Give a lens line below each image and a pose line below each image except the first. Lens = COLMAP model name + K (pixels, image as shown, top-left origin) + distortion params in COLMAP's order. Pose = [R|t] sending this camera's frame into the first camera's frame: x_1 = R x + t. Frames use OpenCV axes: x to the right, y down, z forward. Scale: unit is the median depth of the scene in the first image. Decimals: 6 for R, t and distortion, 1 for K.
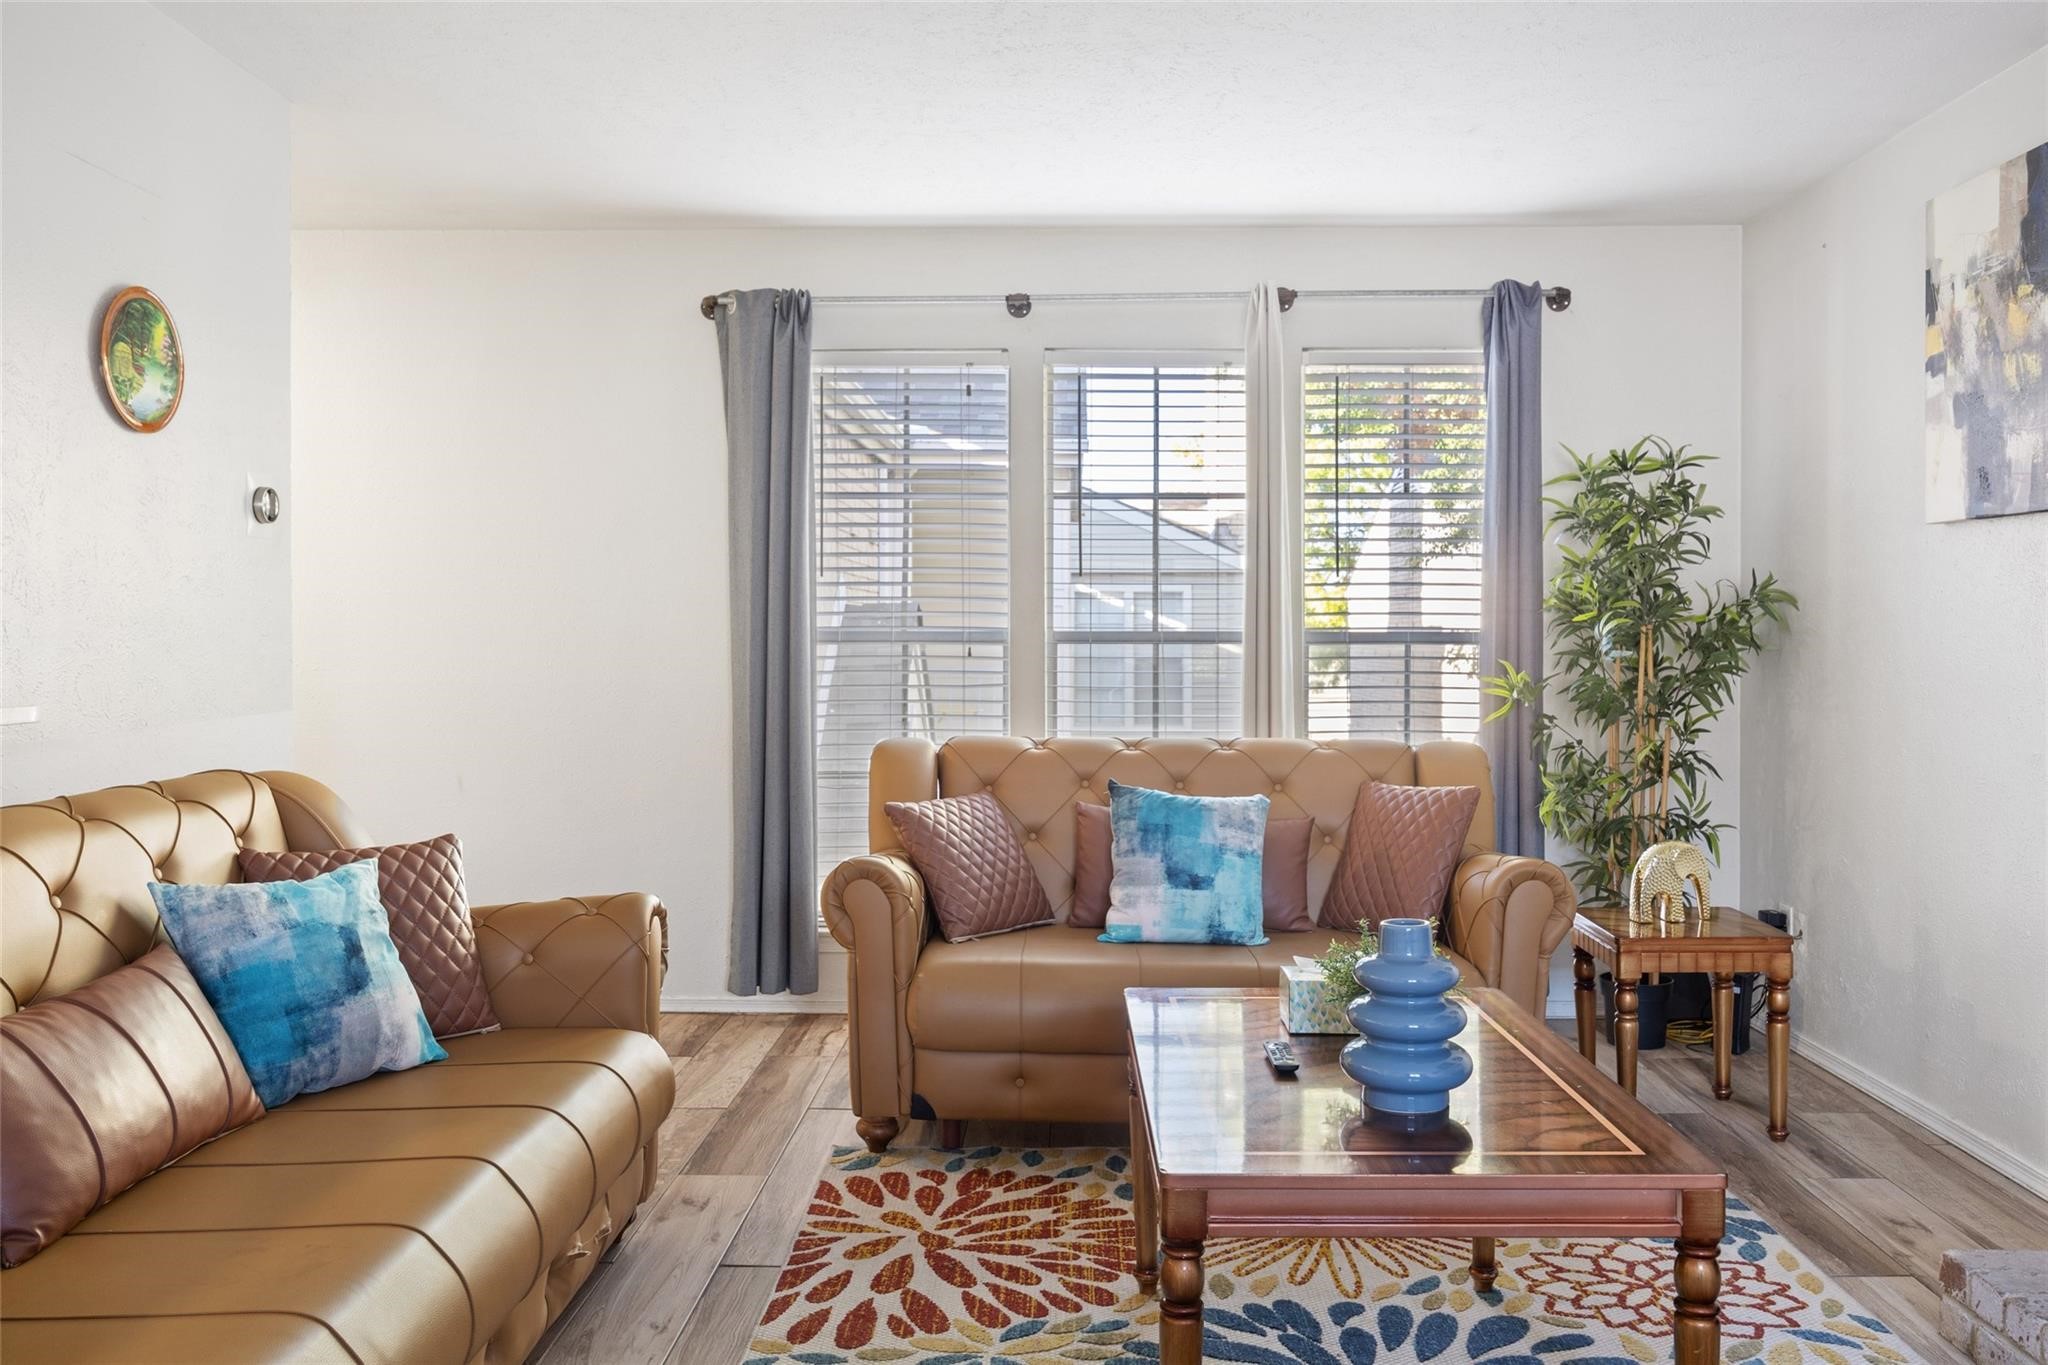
lens RADIAL K [[1653.4, 0, 1023.6], [0, 1653.4, 664.9], [0, 0, 1]] dist [0.009872, -0.001761]
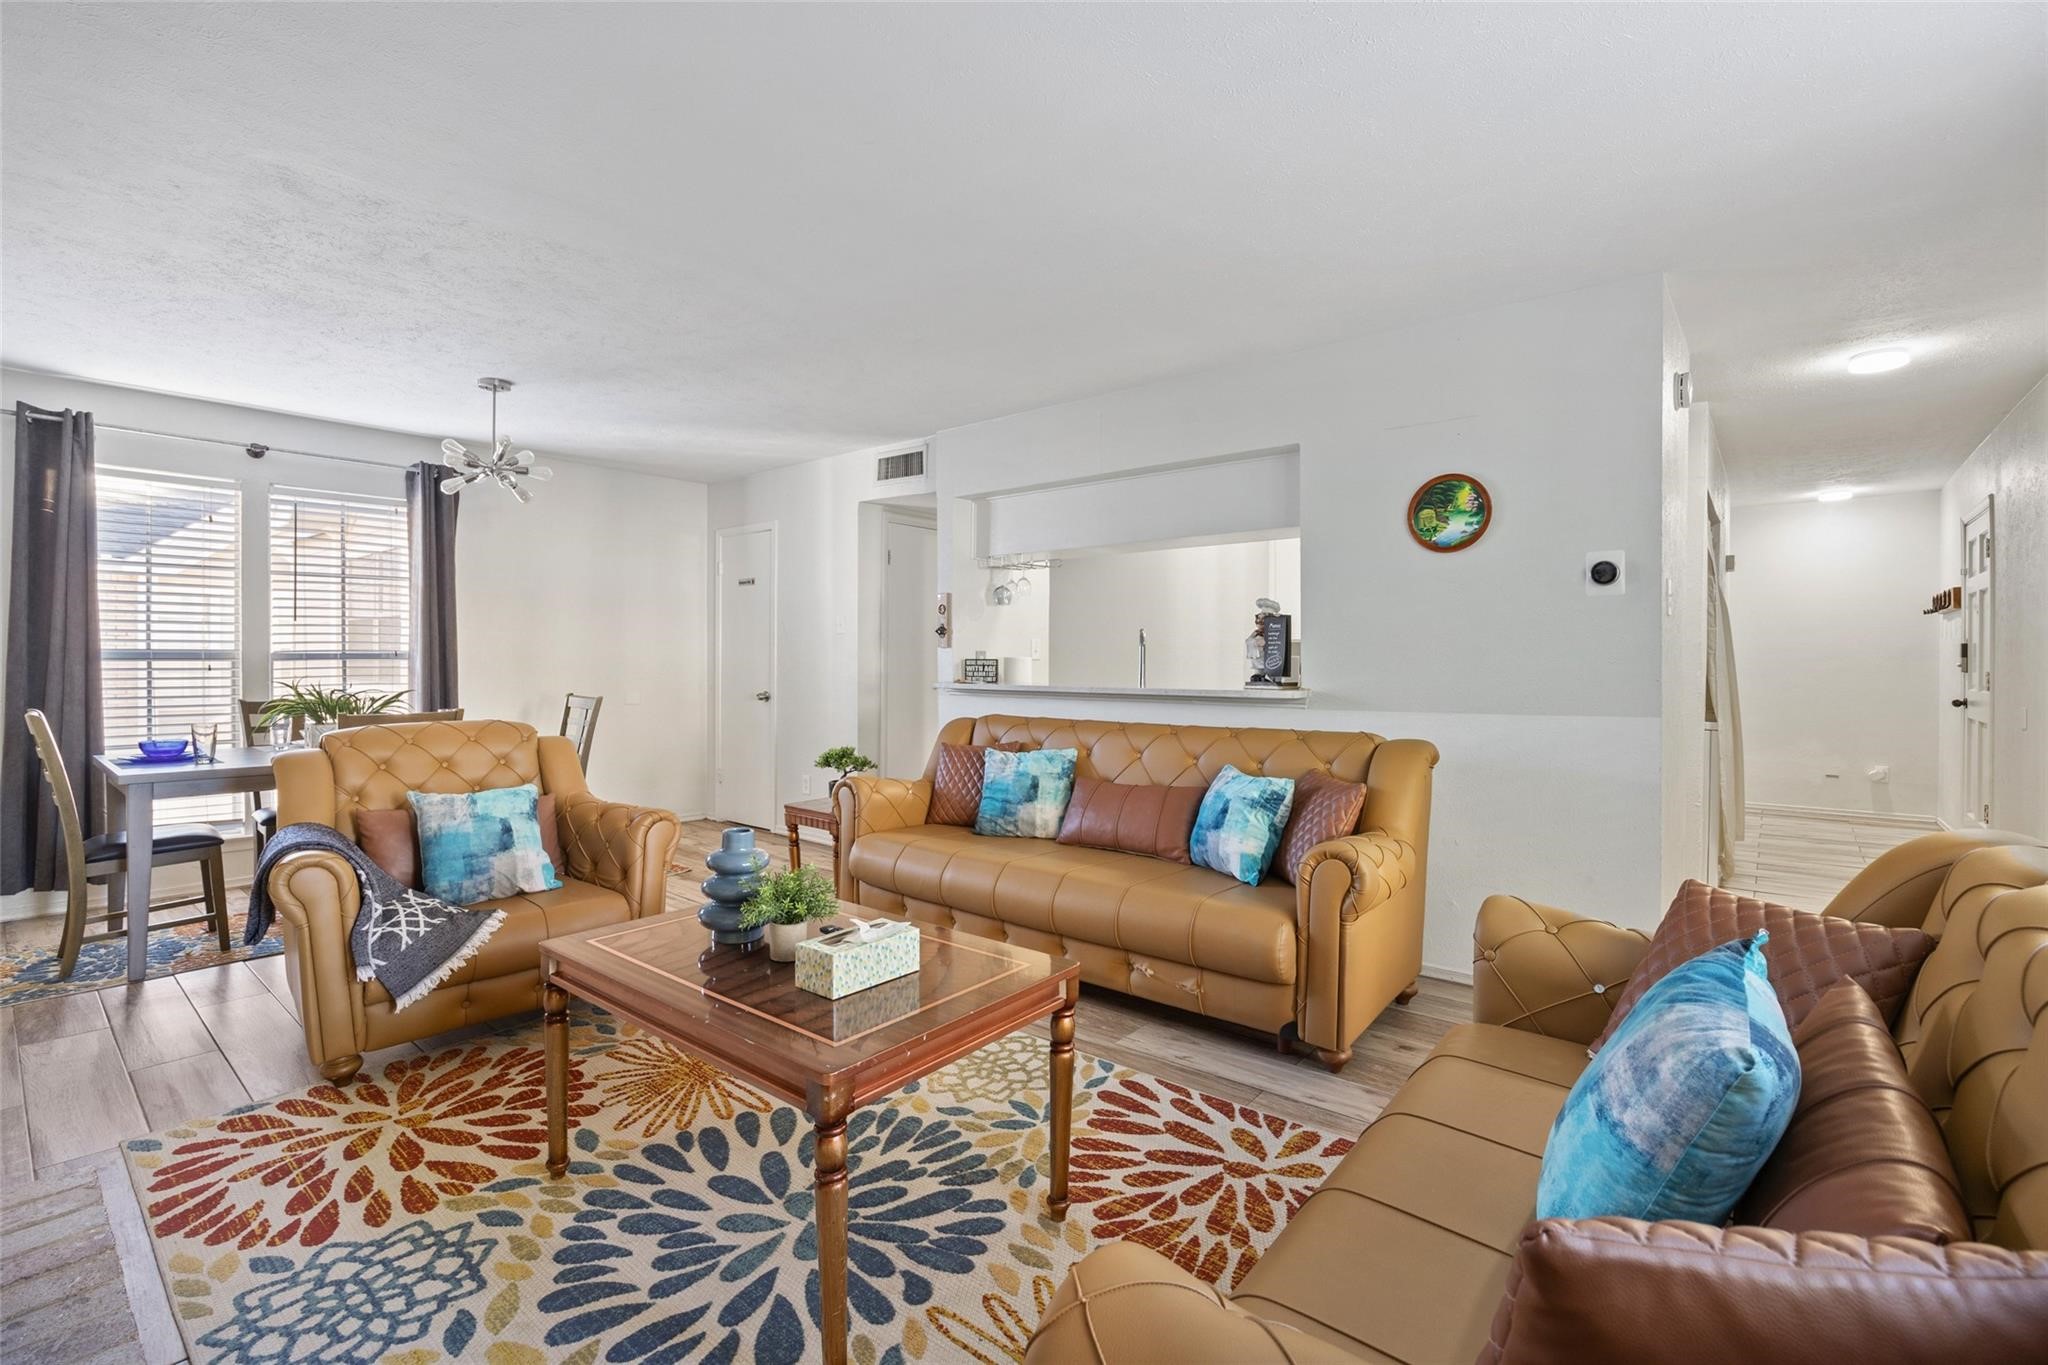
lens RADIAL K [[869.4, 0, 1024.0], [0, 869.4, 682.5], [0, 0, 1]] dist [-0.015348, -0.000189]
pose [[-0.607801, 0.014619, -0.793955, 0.510964], [-0.017385, 0.999346, 0.031710, -0.017914], [0.793899, 0.033076, -0.607149, 1.197302]]
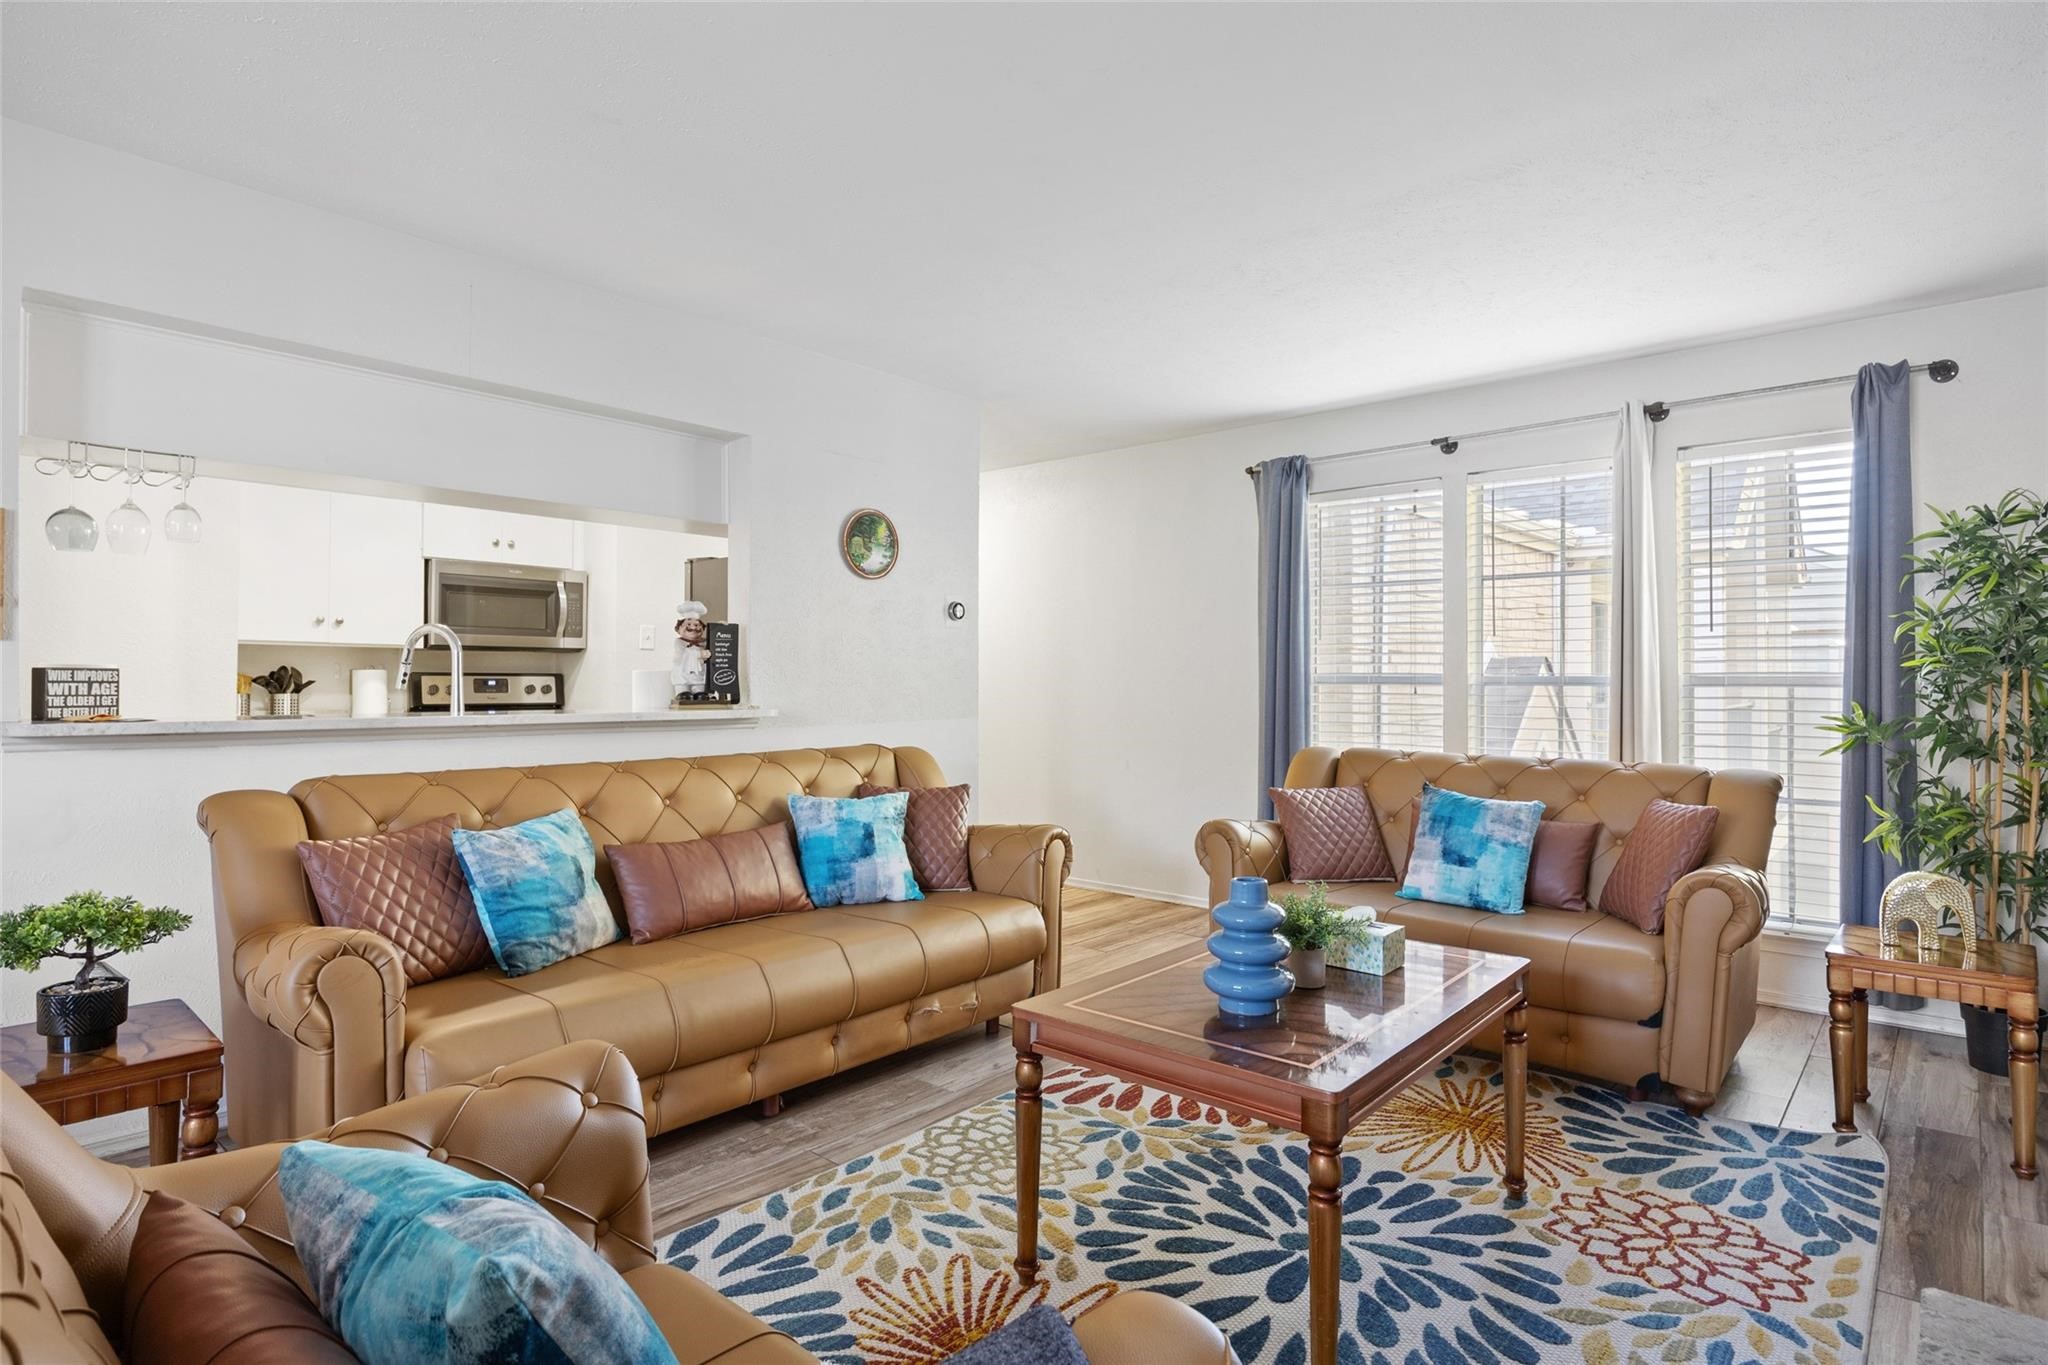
lens RADIAL K [[1055.8, 0, 1024.0], [0, 1055.8, 682.5], [0, 0, 1]] dist [-0.002977, -0.000314]
pose [[0.762758, 0.003995, -0.646672, 0.454345], [-0.014102, 0.999846, -0.010457, -0.000696], [0.646531, 0.017096, 0.762696, 0.124582]]
